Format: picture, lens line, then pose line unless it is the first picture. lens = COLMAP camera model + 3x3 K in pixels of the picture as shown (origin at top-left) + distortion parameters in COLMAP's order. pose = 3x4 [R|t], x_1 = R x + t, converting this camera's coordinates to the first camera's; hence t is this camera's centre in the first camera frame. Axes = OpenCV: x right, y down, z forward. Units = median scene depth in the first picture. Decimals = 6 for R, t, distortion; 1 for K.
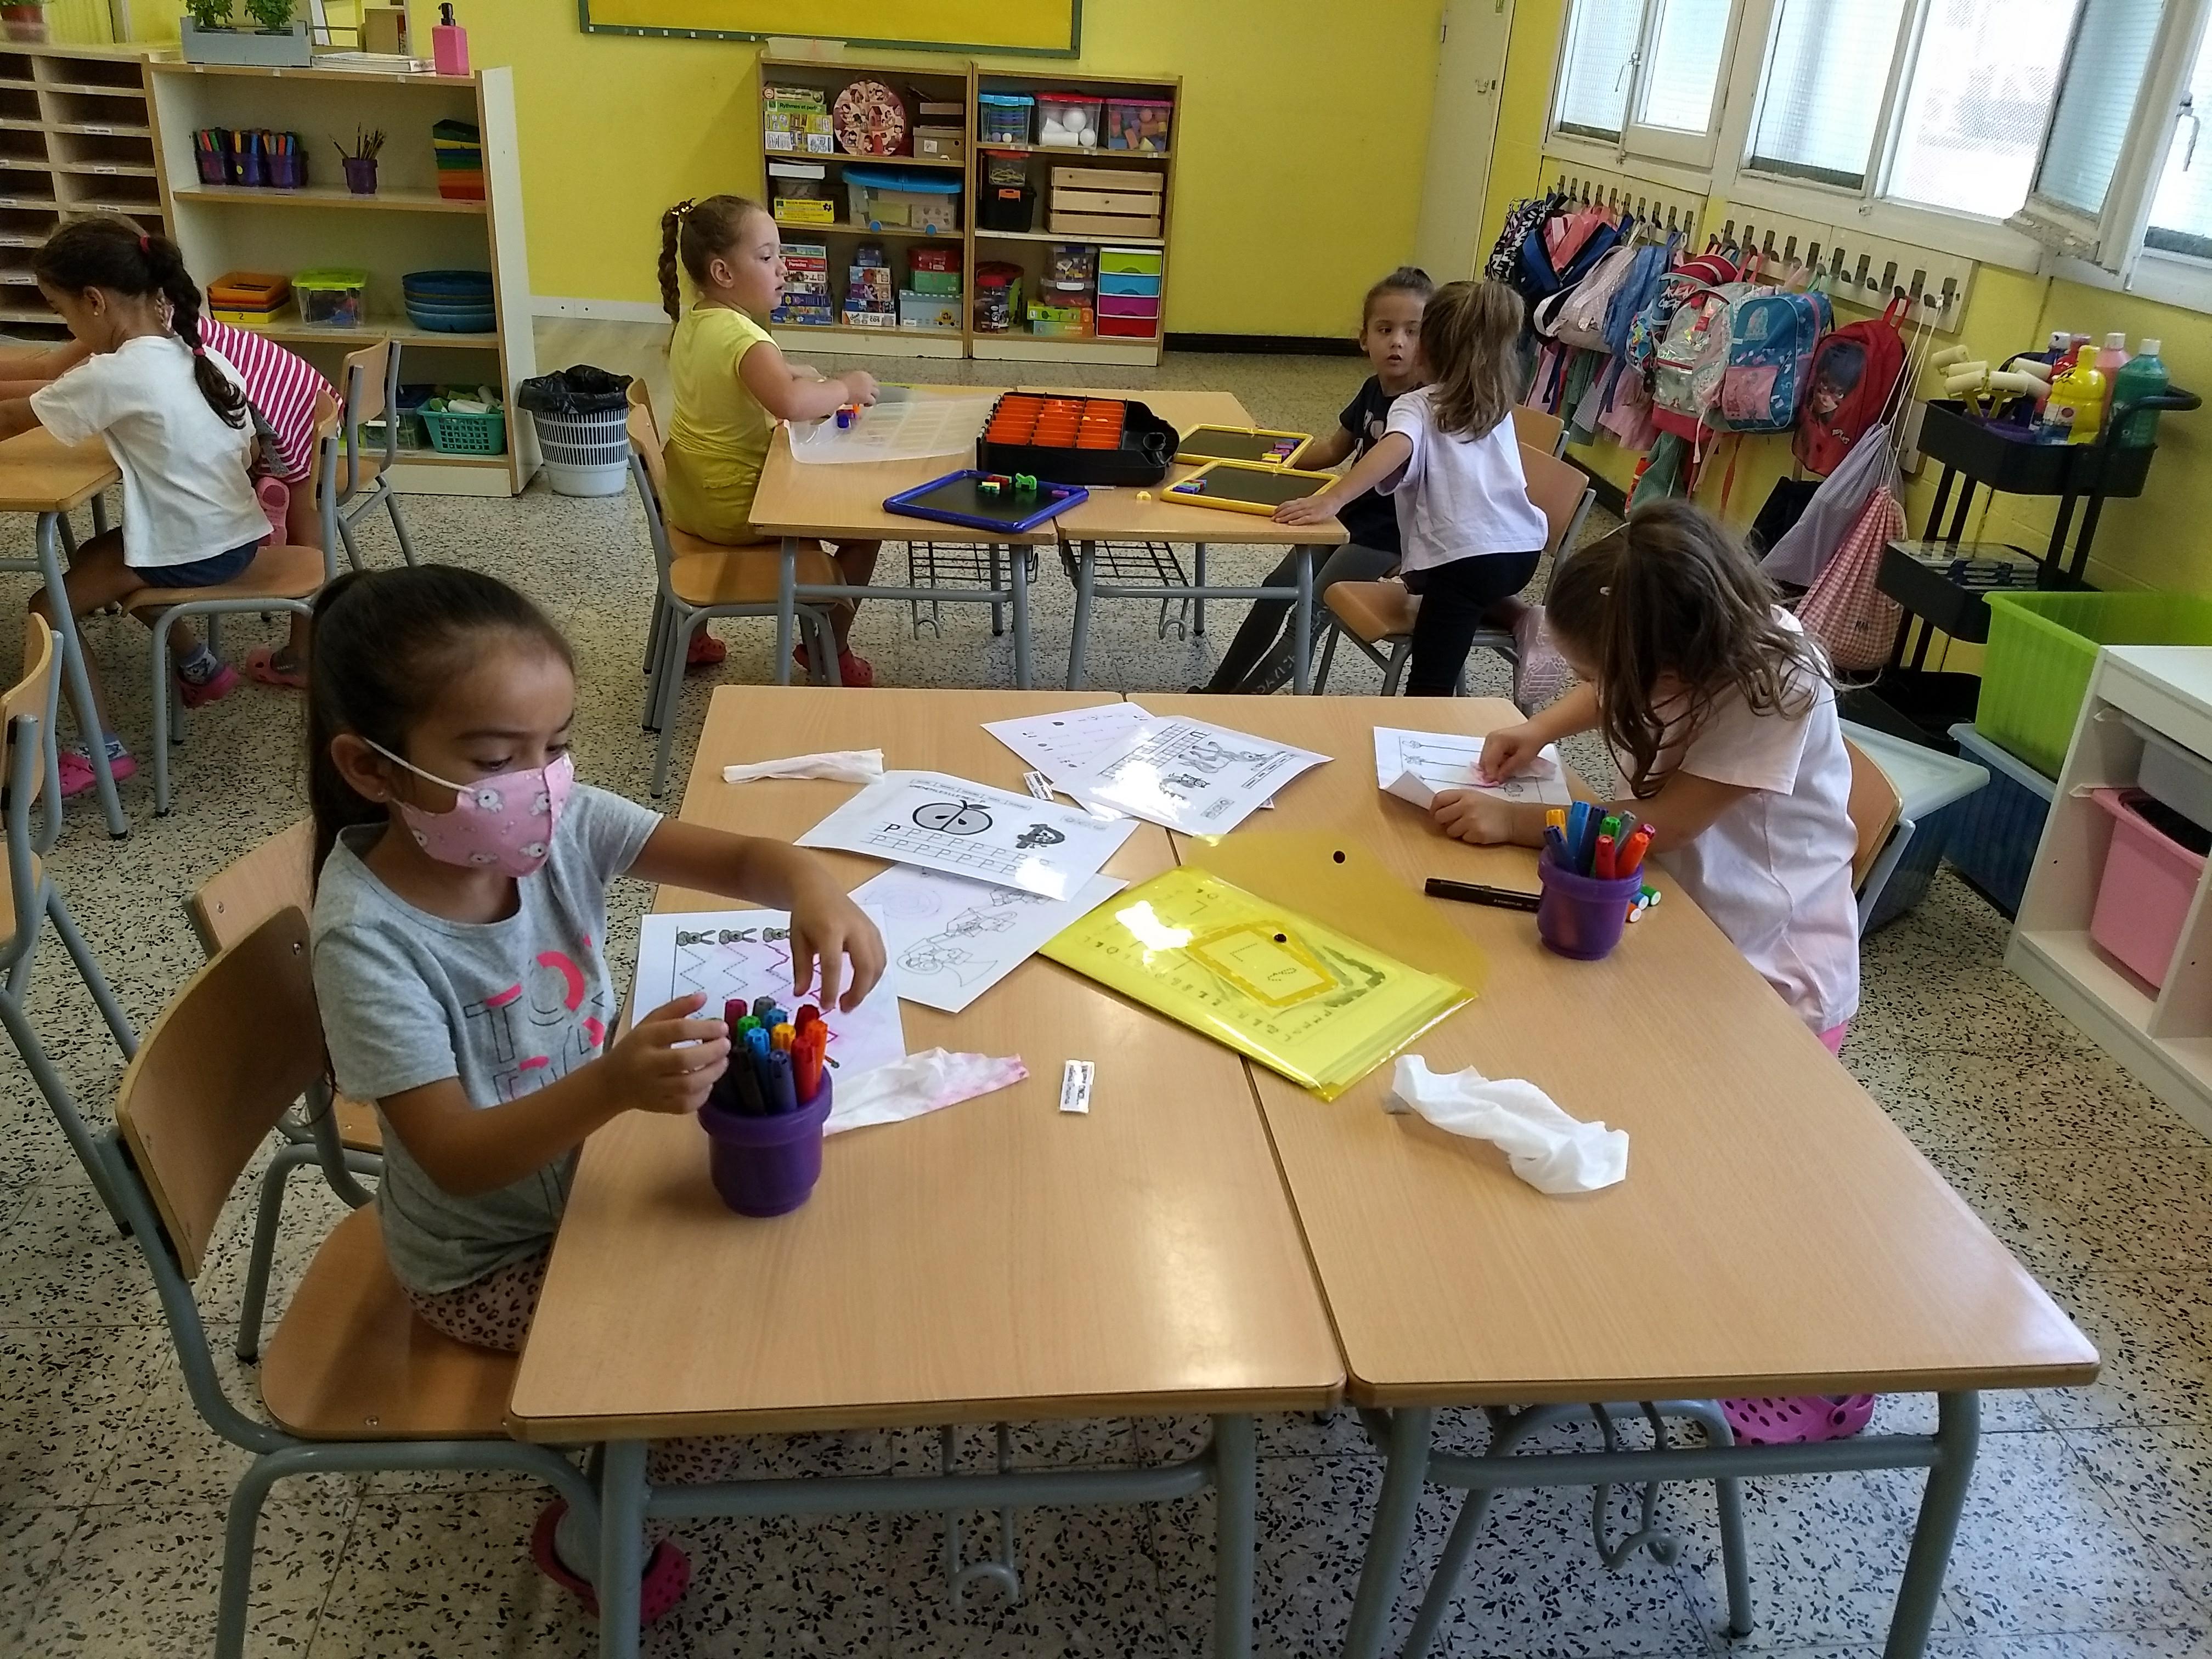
lens RADIAL K [[1780.0, 0, 1106.0], [0, 1780.0, 829.5], [0, 0, 1]] dist [0.344699, -0.791062]
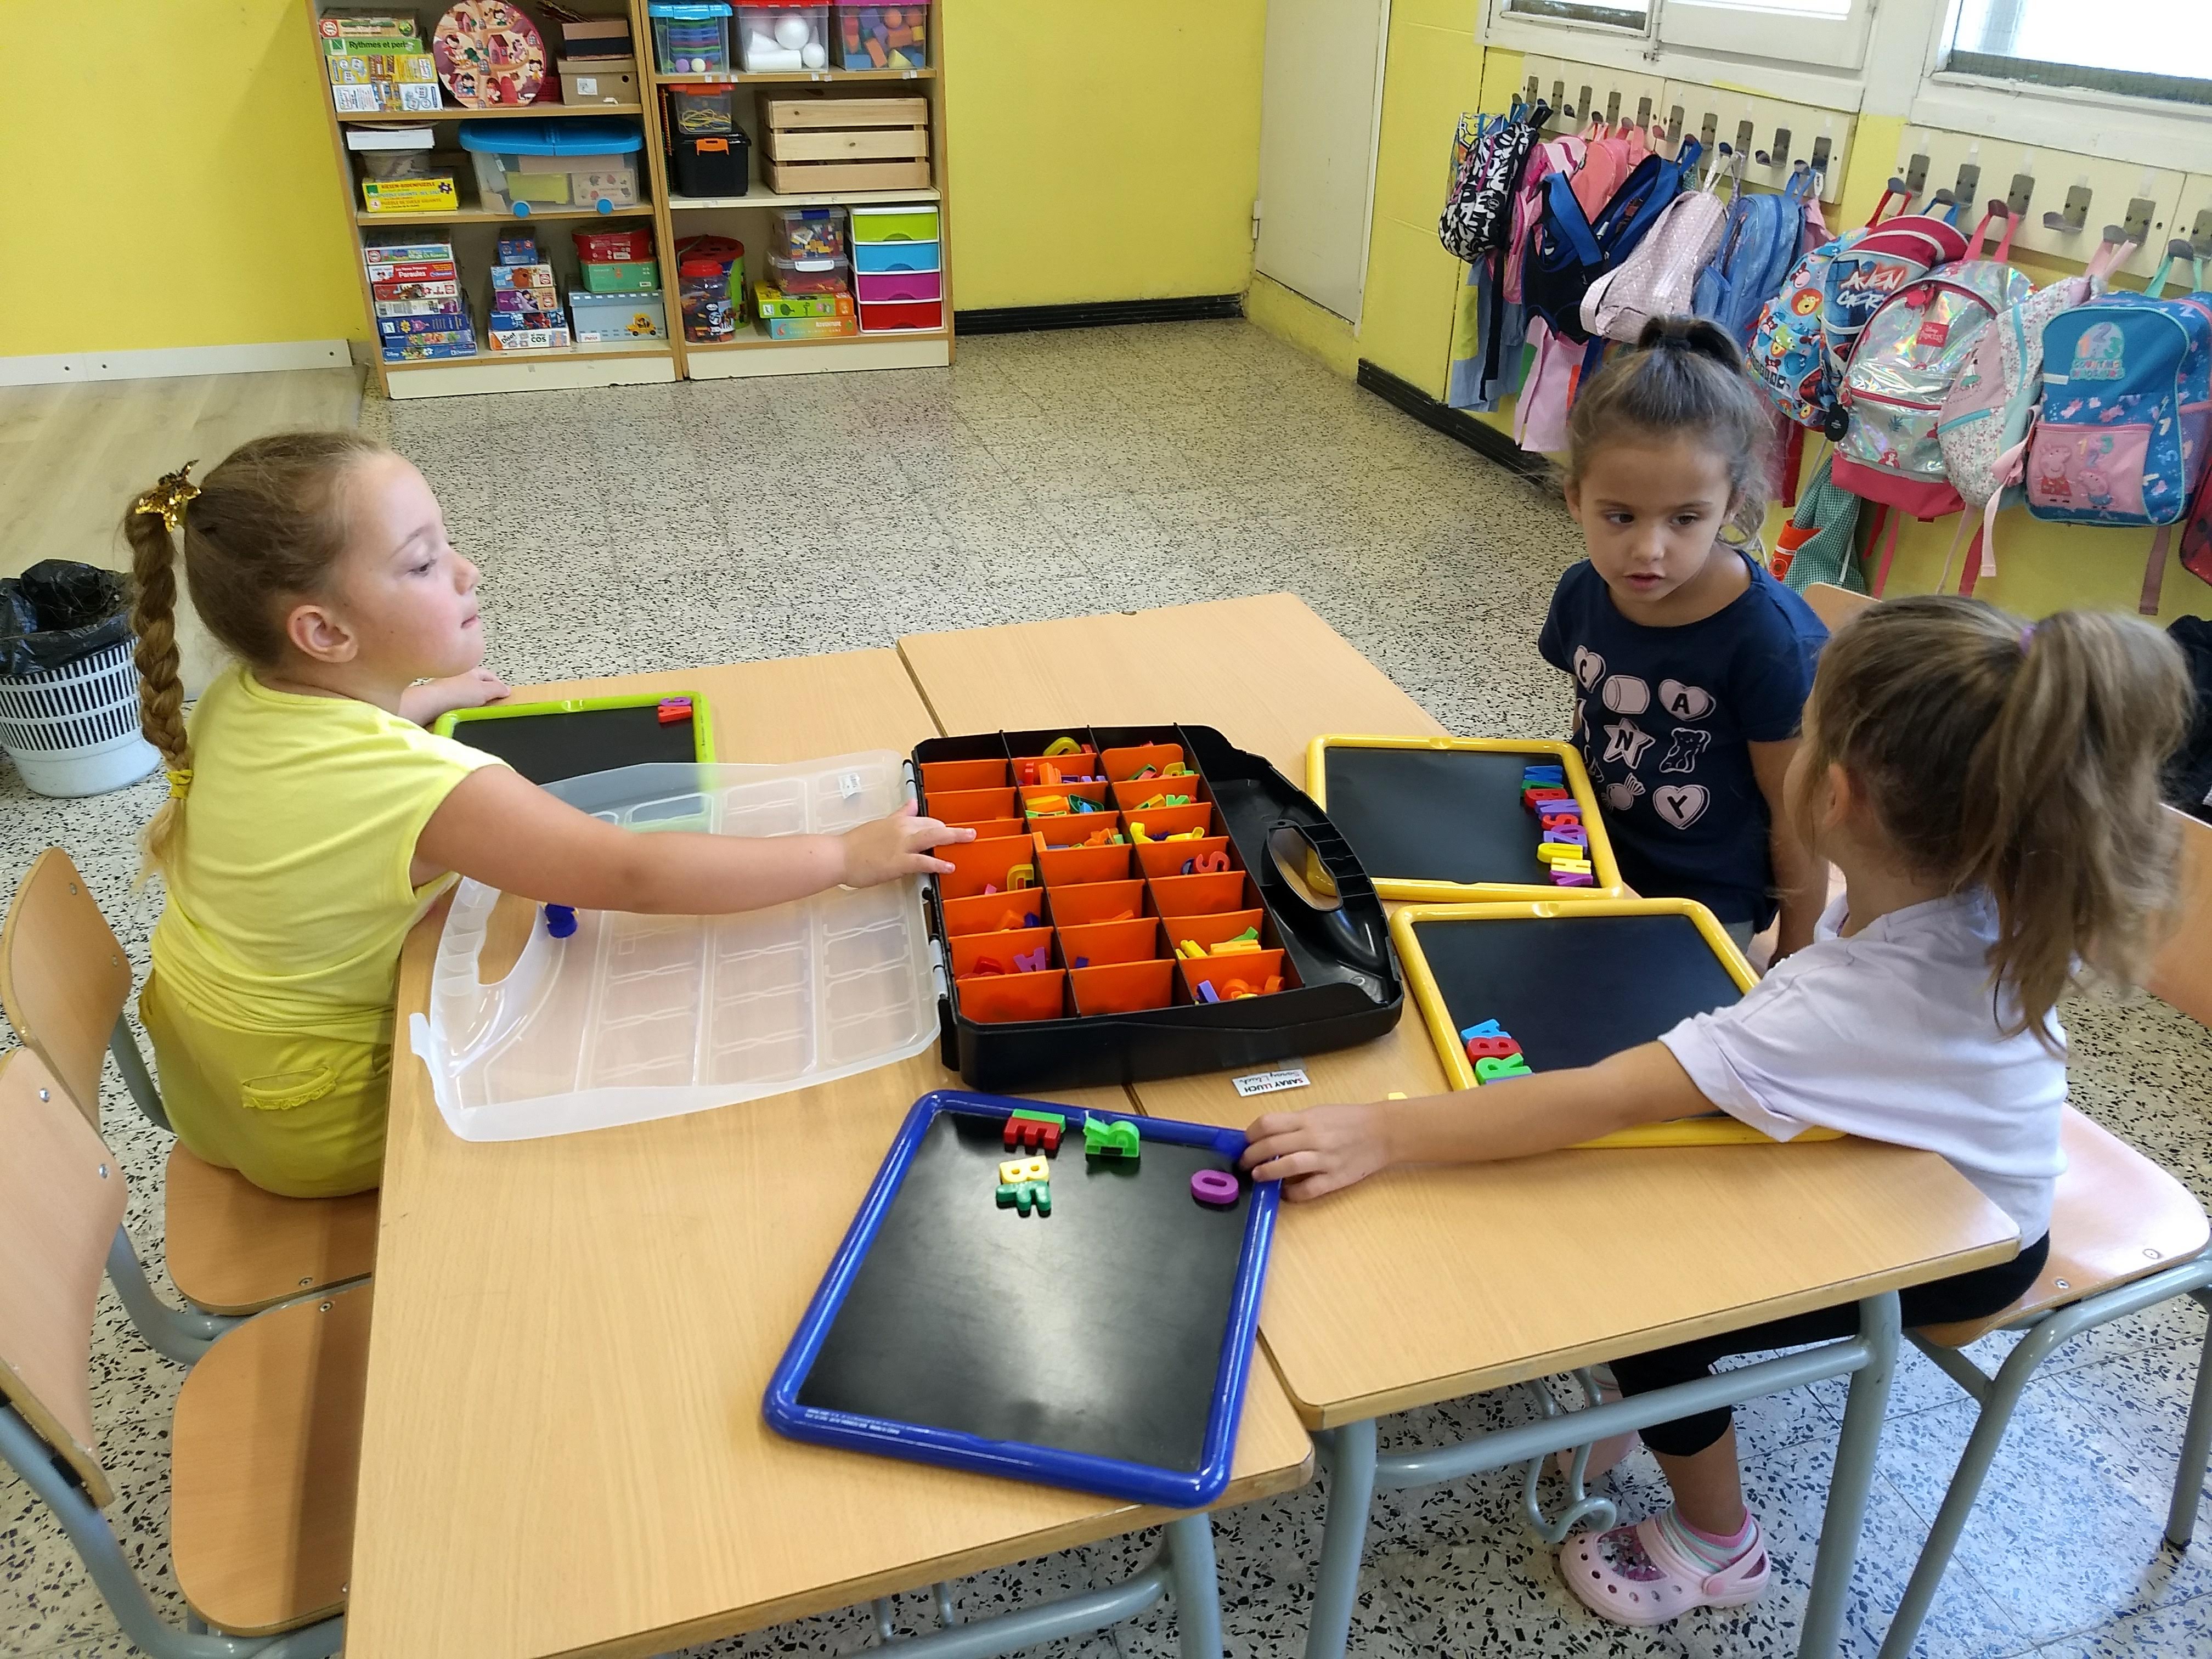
lens RADIAL K [[1764.2, 0, 1106.0], [0, 1764.2, 829.5], [0, 0, 1]] dist [0.139316, -0.227167]
pose [[0.979306, -0.138587, 0.147493, -0.042847], [0.126493, 0.988013, 0.088480, -0.131117], [-0.157988, -0.067992, 0.985097, 0.286189]]
